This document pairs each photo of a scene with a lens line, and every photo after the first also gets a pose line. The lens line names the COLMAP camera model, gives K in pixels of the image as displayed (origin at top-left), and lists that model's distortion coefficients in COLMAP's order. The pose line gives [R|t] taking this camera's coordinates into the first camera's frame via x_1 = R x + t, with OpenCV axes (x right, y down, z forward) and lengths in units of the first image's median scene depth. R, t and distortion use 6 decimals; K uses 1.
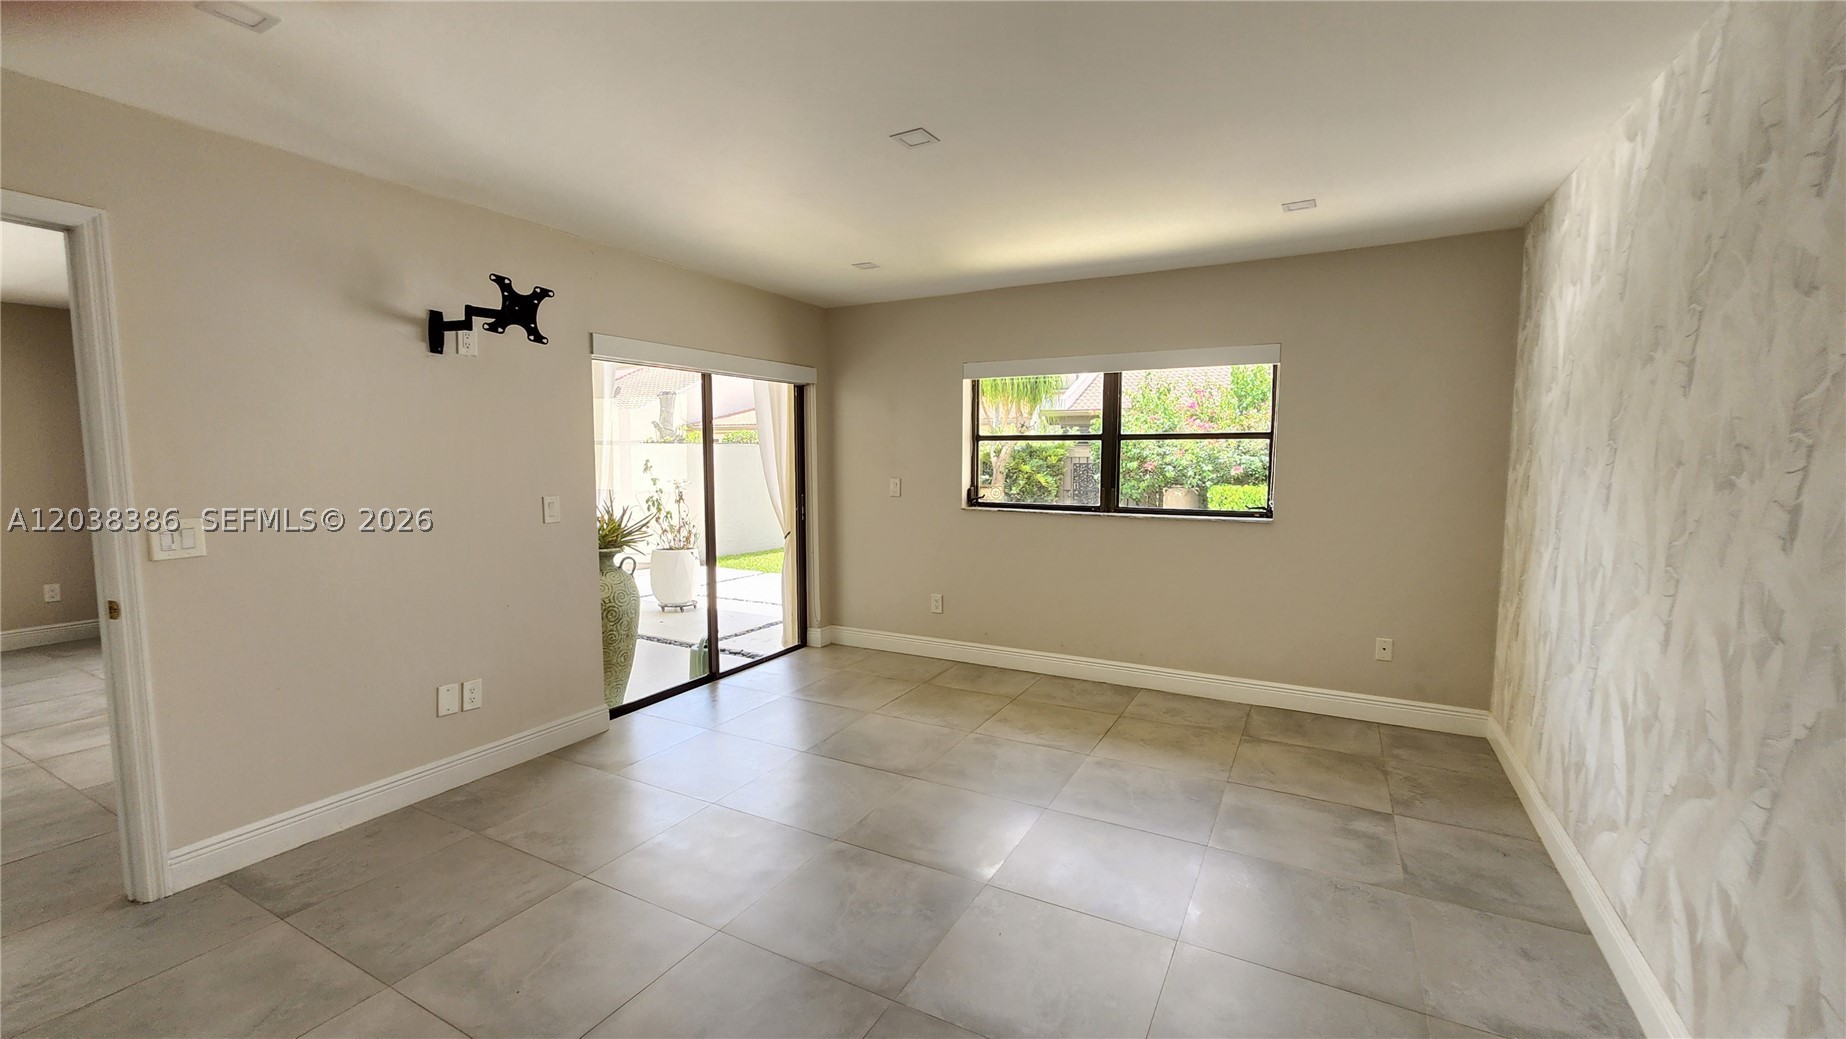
lens RADIAL K [[753.6, 0, 920.4], [0, 753.6, 523.3], [0, 0, 1]] dist [0.002623, 0.000703]
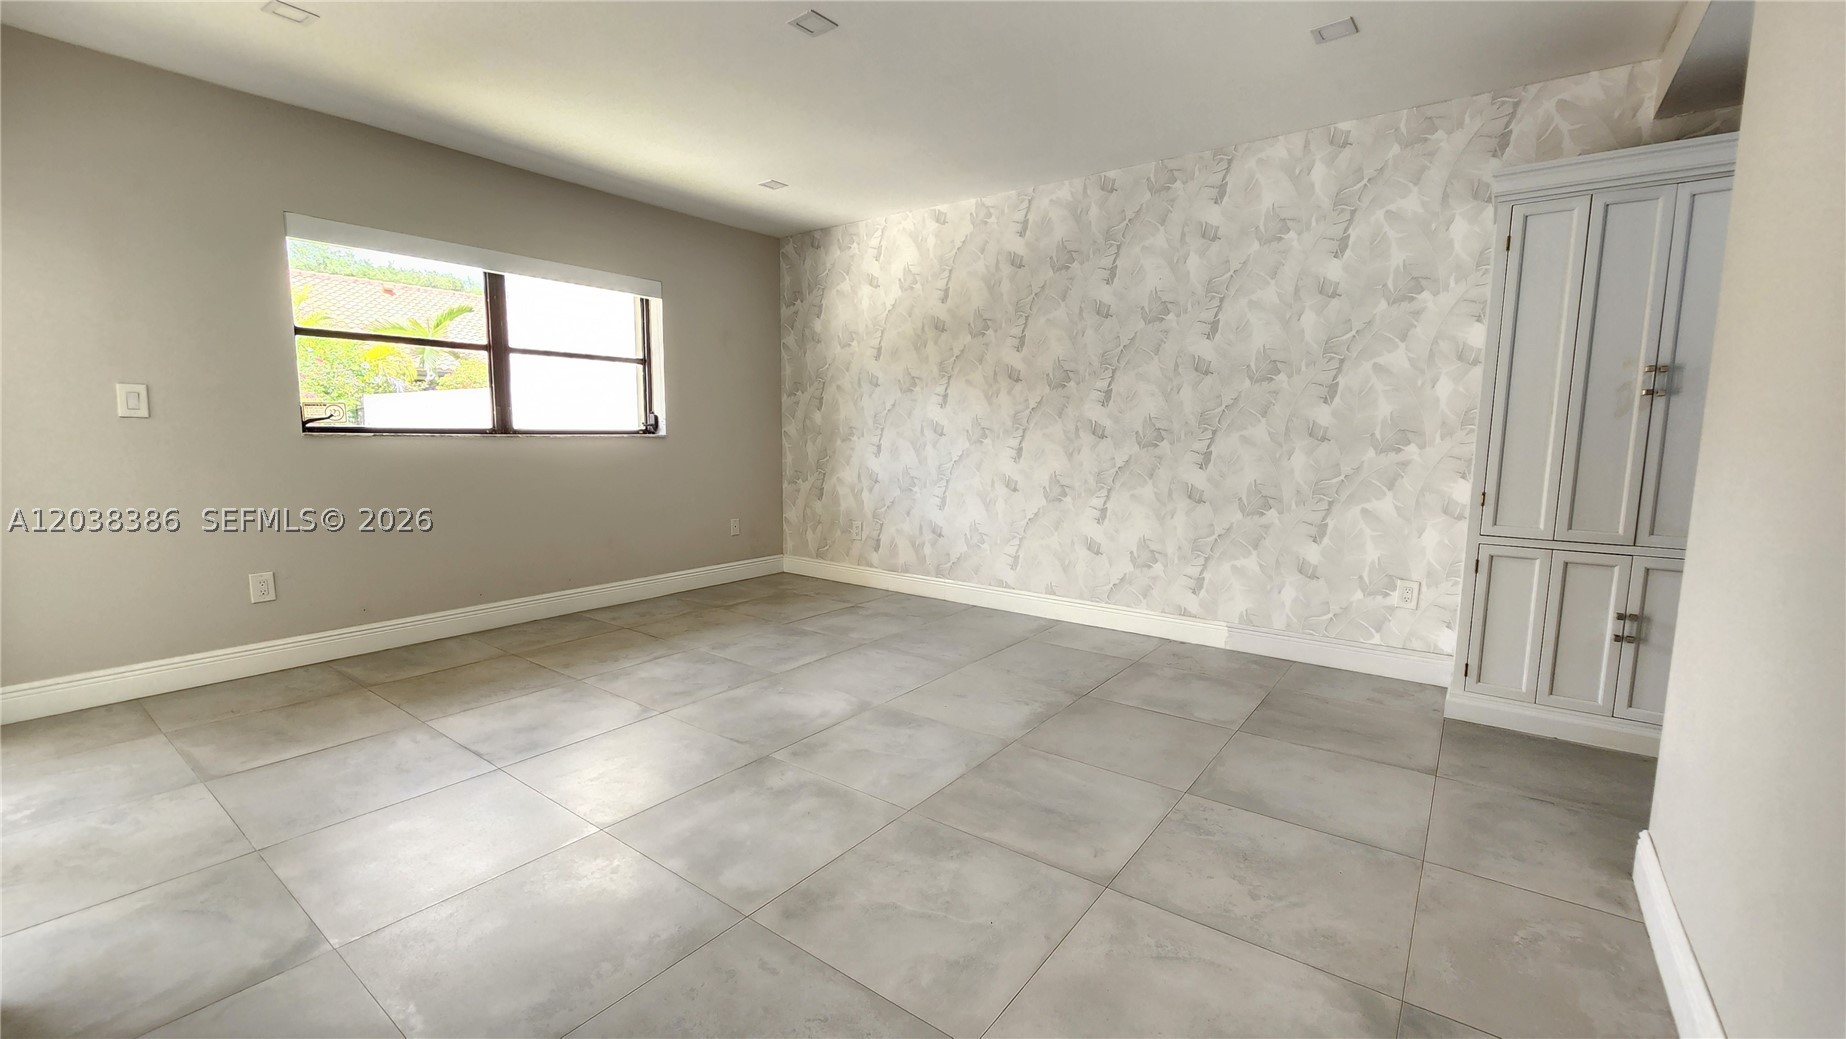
lens RADIAL K [[753.6, 0, 914.4], [0, 753.6, 518.0], [0, 0, 1]] dist [0.002623, 0.000703]
pose [[0.146694, -0.114119, 0.982577, -0.670334], [0.083102, 0.991233, 0.102718, 0.038218], [-0.985685, 0.066586, 0.154892, 0.466202]]
